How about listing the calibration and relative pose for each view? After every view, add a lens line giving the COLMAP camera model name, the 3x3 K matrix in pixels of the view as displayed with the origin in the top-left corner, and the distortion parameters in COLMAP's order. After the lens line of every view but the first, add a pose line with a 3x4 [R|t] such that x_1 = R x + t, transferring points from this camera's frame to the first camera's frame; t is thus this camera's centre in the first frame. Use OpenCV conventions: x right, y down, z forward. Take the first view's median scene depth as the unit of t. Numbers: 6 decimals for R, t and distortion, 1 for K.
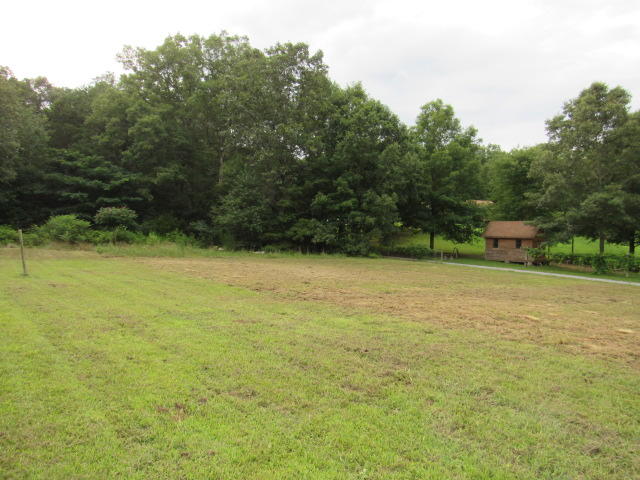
lens RADIAL K [[453.5, 0, 319.5], [0, 453.5, 241.4], [0, 0, 1]] dist [0.007509, 0.003039]
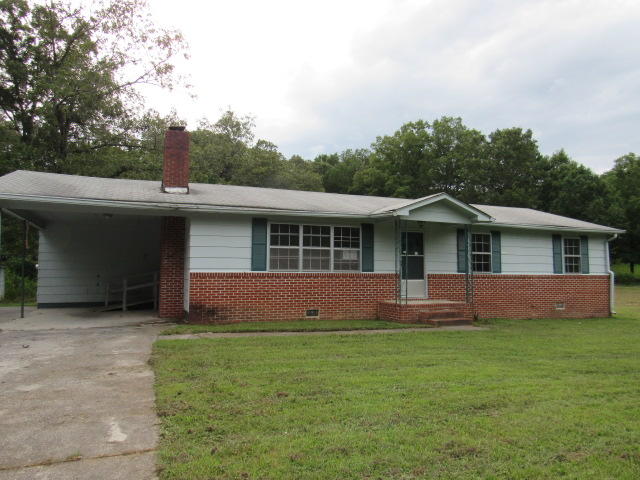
lens RADIAL K [[453.5, 0, 319.6], [0, 453.5, 240.7], [0, 0, 1]] dist [0.007509, 0.003039]
pose [[0.952126, -0.032508, -0.303973, -0.210914], [0.016787, 0.998389, -0.054192, -0.030036], [0.305245, 0.046494, 0.951138, -0.508681]]
